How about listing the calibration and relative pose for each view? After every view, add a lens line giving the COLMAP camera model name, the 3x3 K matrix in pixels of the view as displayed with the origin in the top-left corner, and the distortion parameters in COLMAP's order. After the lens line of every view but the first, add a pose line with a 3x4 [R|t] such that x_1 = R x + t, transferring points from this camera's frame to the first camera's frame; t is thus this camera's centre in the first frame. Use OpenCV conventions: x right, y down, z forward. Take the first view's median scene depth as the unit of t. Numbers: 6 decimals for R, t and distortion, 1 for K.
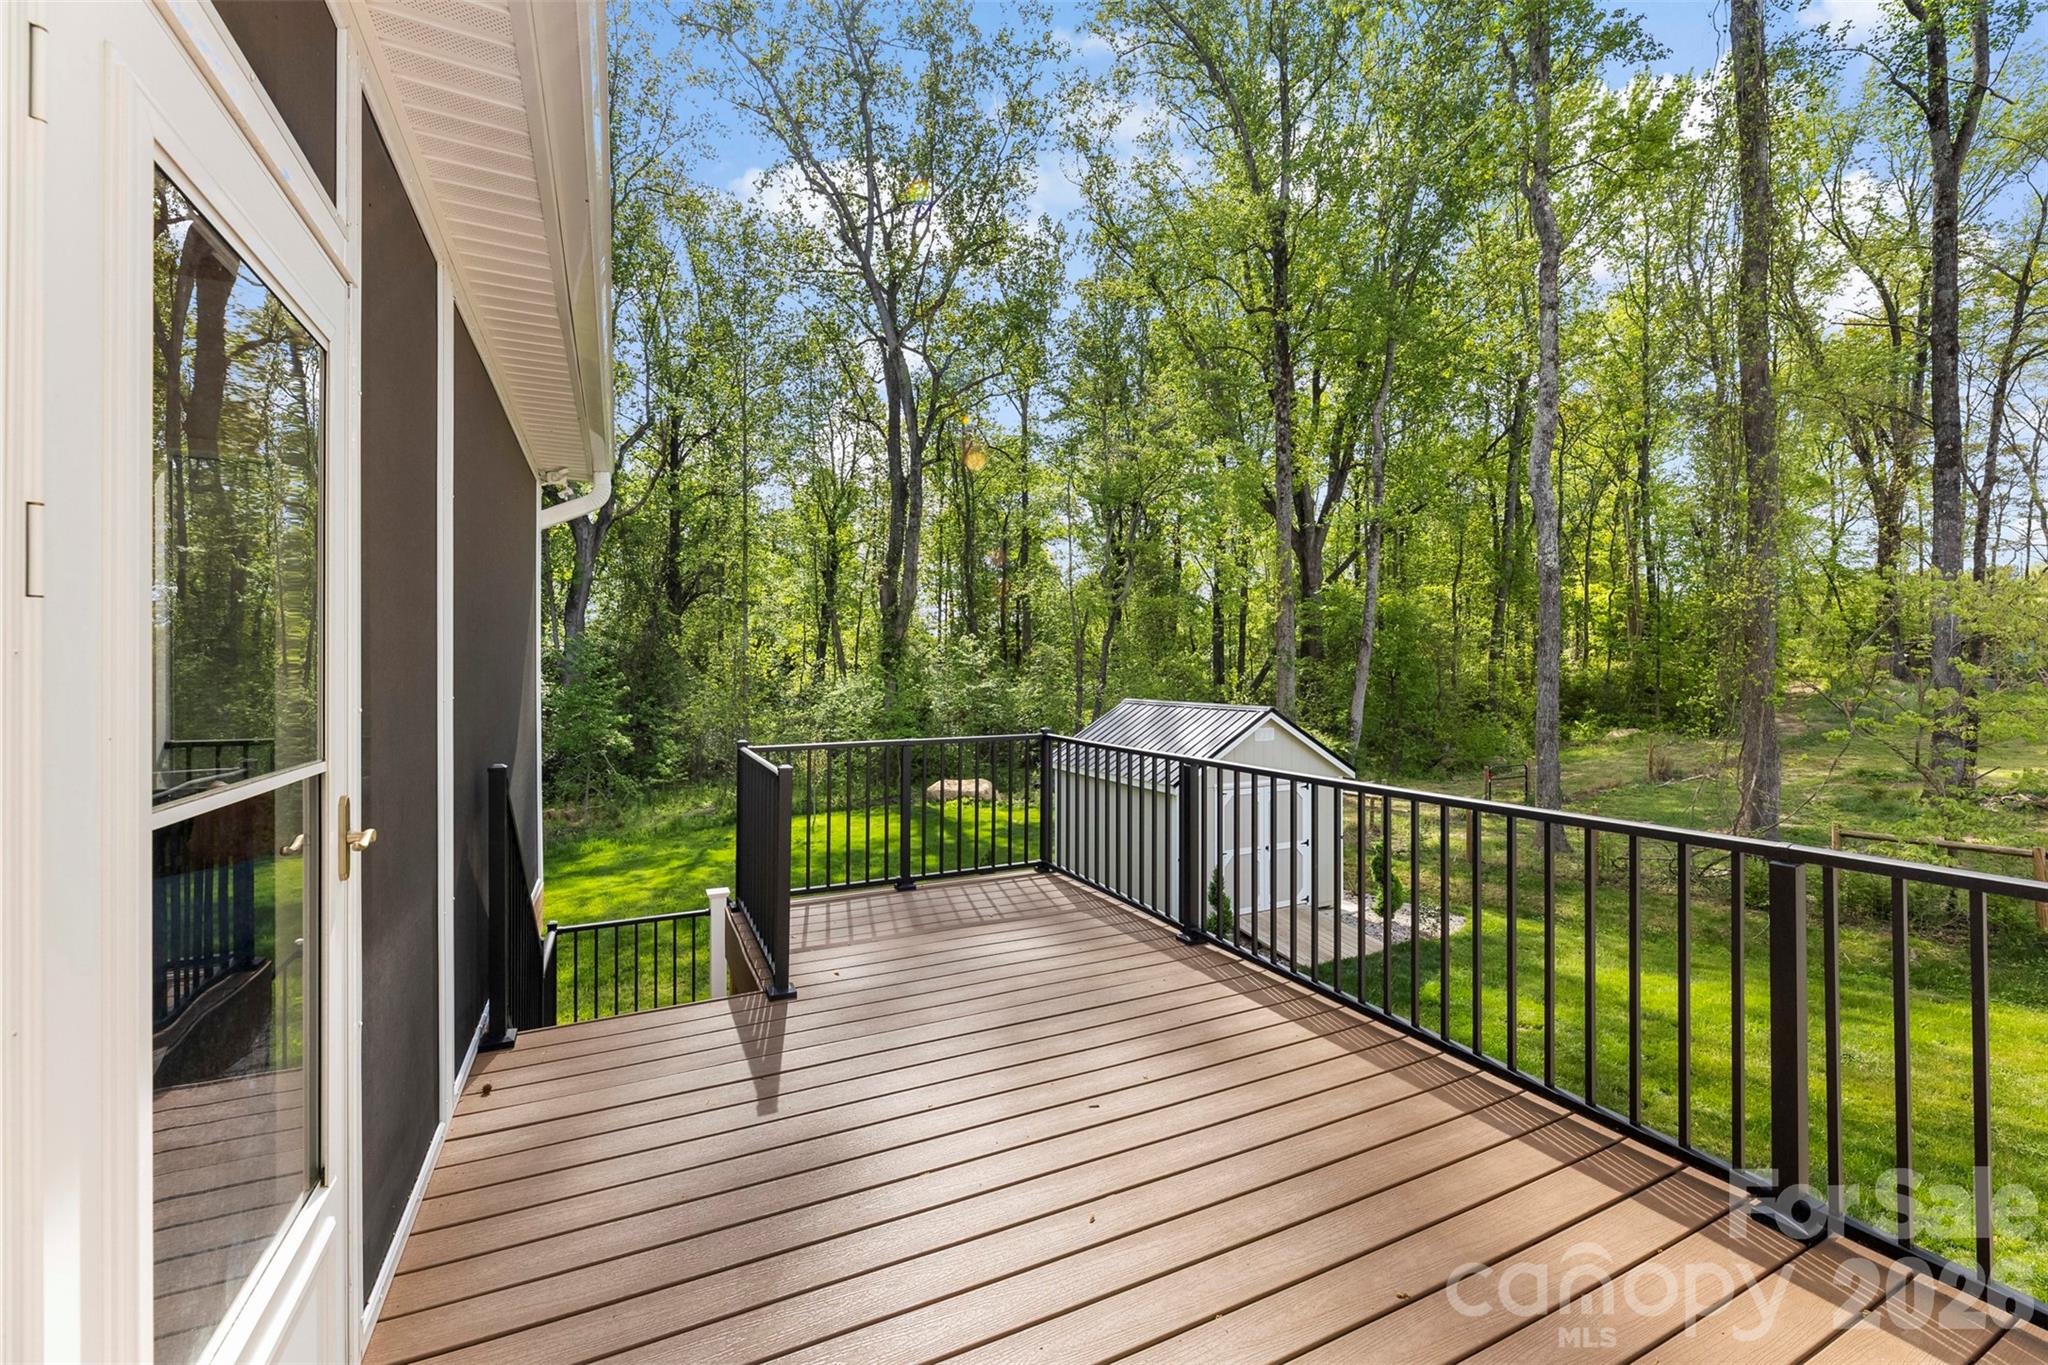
lens RADIAL K [[827.3, 0, 1019.8], [0, 827.3, 667.2], [0, 0, 1]] dist [0.003593, 0.000537]
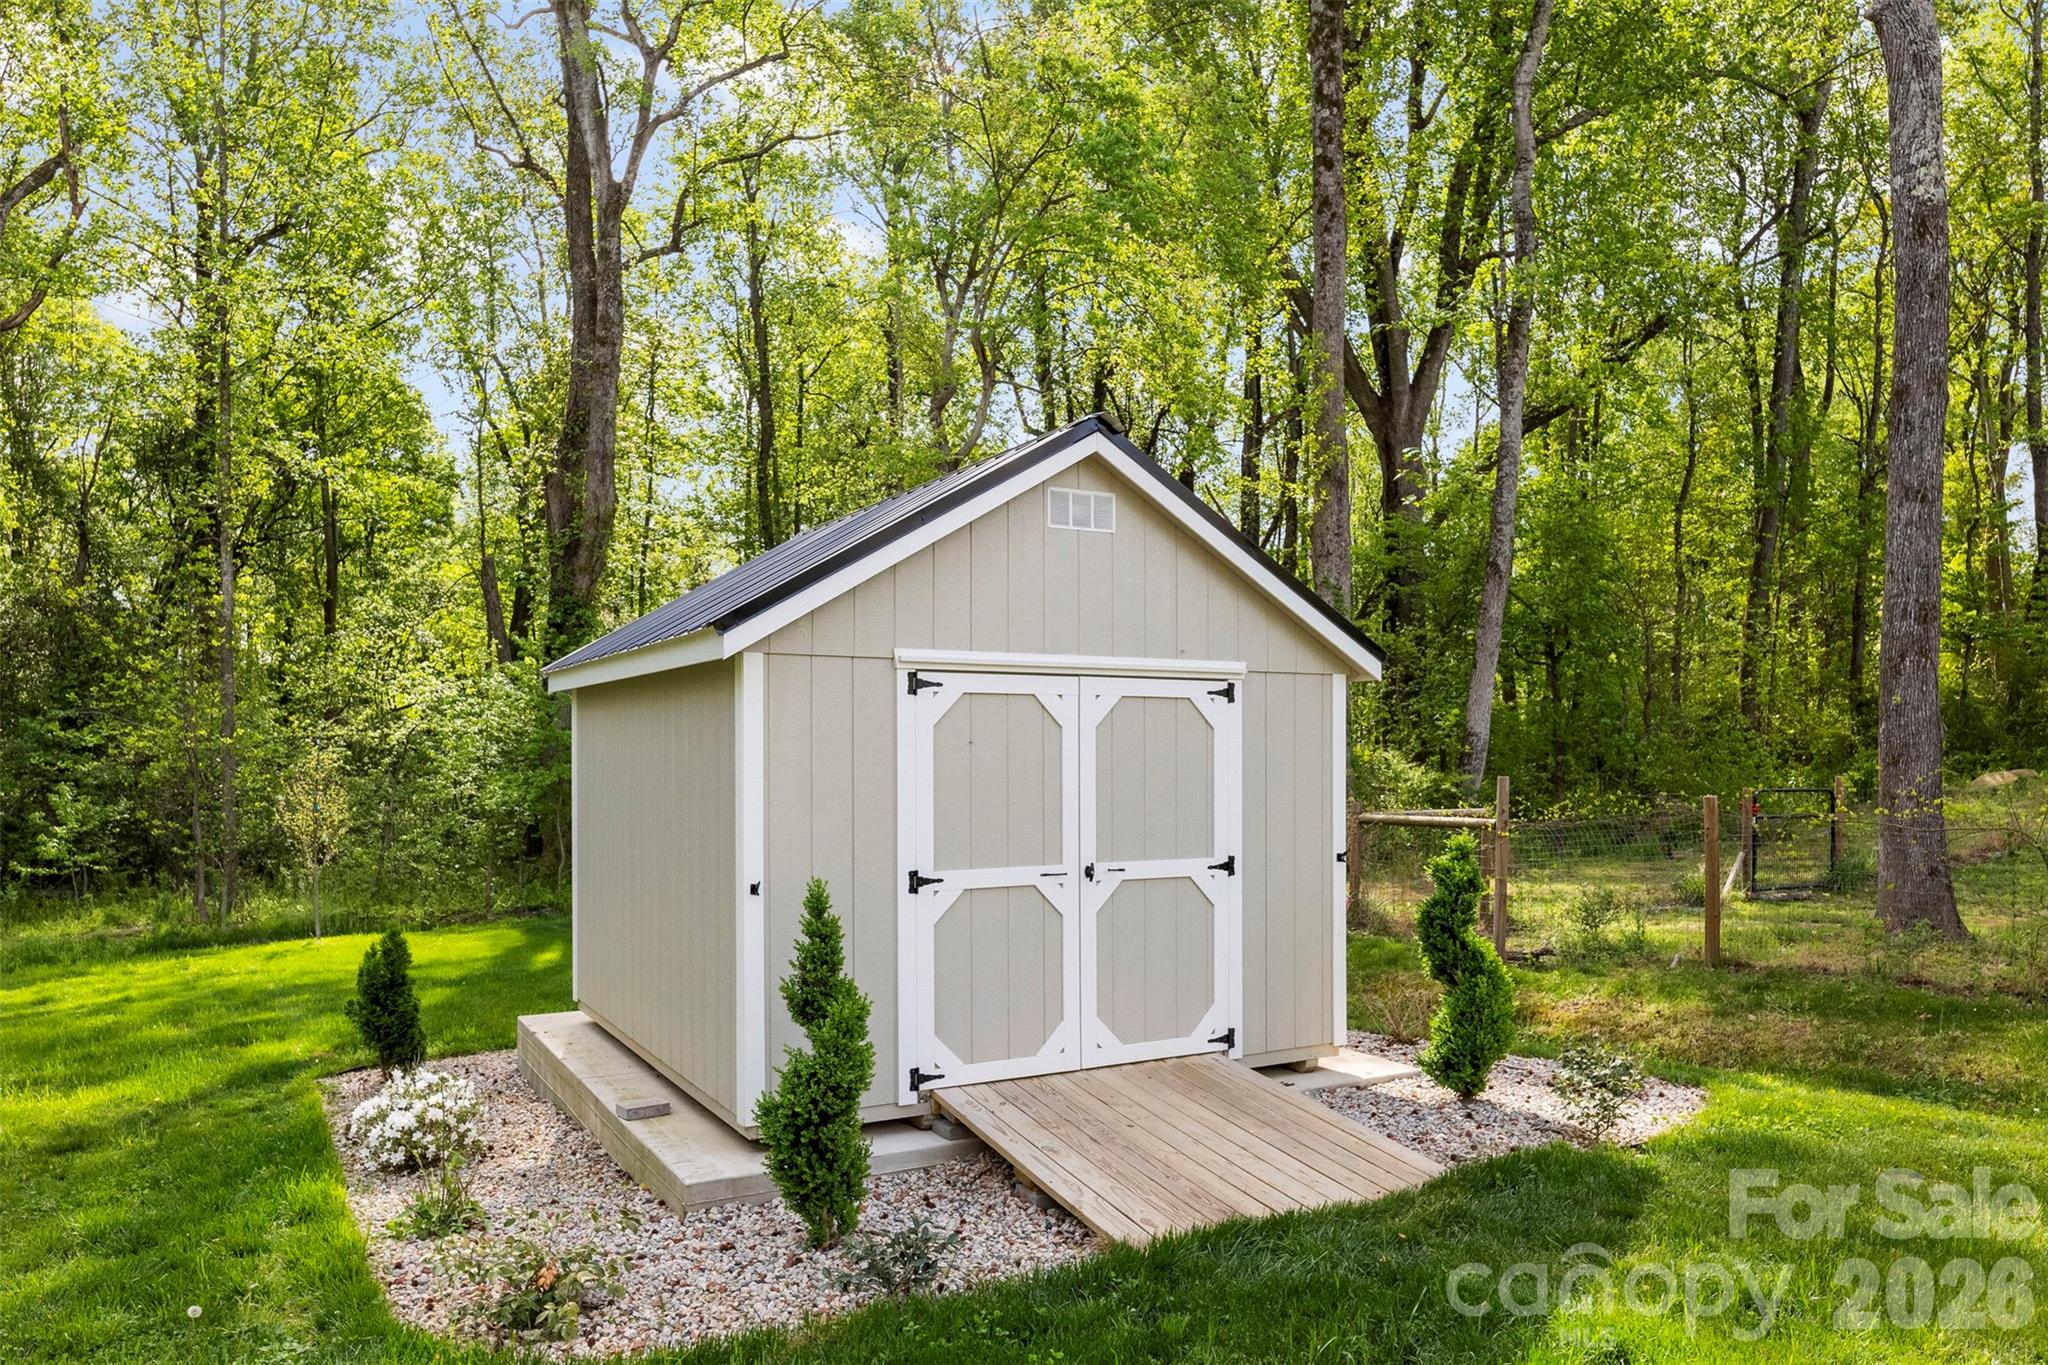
lens RADIAL K [[1410.6, 0, 1026.8], [0, 1410.6, 748.2], [0, 0, 1]] dist [0.029447, -0.000714]
pose [[0.998628, -0.001248, 0.052346, 0.076521], [0.000934, 0.999982, 0.006007, 0.052123], [-0.052353, -0.005950, 0.998611, 0.143212]]
